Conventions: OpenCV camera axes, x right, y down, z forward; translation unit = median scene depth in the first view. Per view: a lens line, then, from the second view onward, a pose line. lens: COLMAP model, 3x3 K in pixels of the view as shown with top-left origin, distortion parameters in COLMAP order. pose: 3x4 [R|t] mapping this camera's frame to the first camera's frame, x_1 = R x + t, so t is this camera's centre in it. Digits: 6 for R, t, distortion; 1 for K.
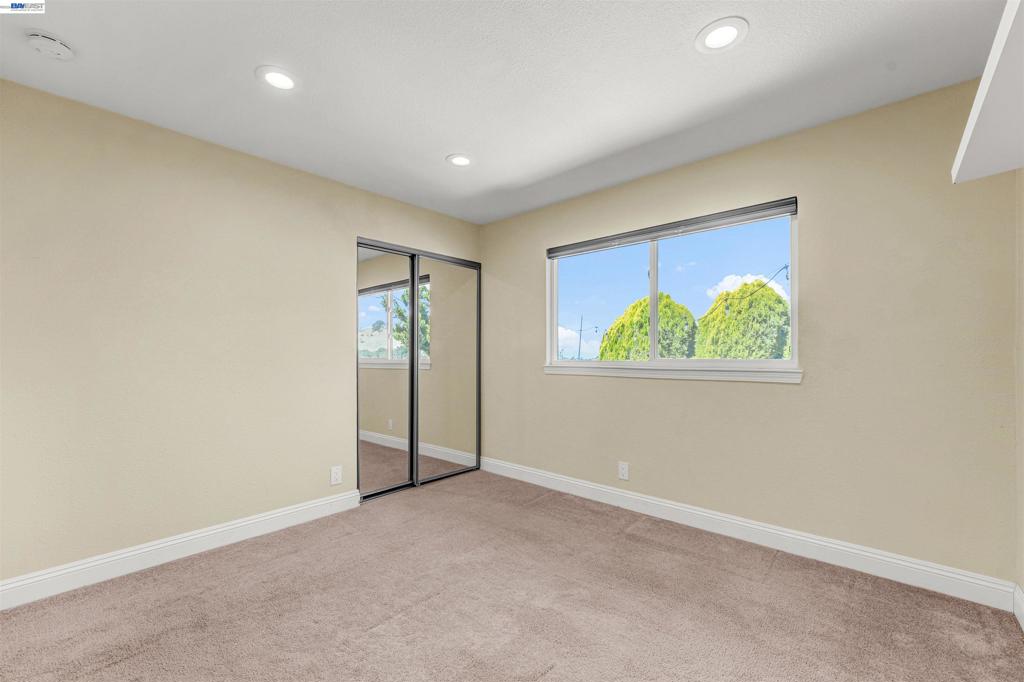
lens RADIAL K [[408.5, 0, 491.7], [0, 408.5, 355.1], [0, 0, 1]] dist [-0.044796, 0.000022]
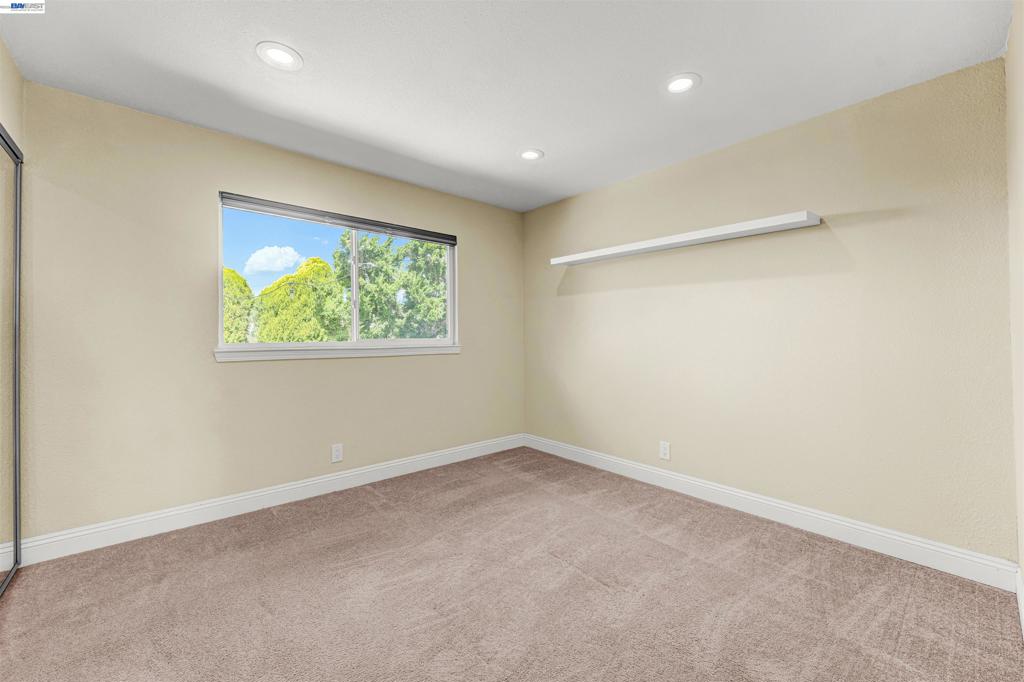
lens RADIAL K [[416.7, 0, 515.0], [0, 416.7, 332.5], [0, 0, 1]] dist [-0.000177, -0.000002]
pose [[0.074502, 0.010329, 0.997167, -0.585173], [0.000003, 0.999946, -0.010358, 0.001245], [-0.997221, 0.000775, 0.074498, 0.431580]]
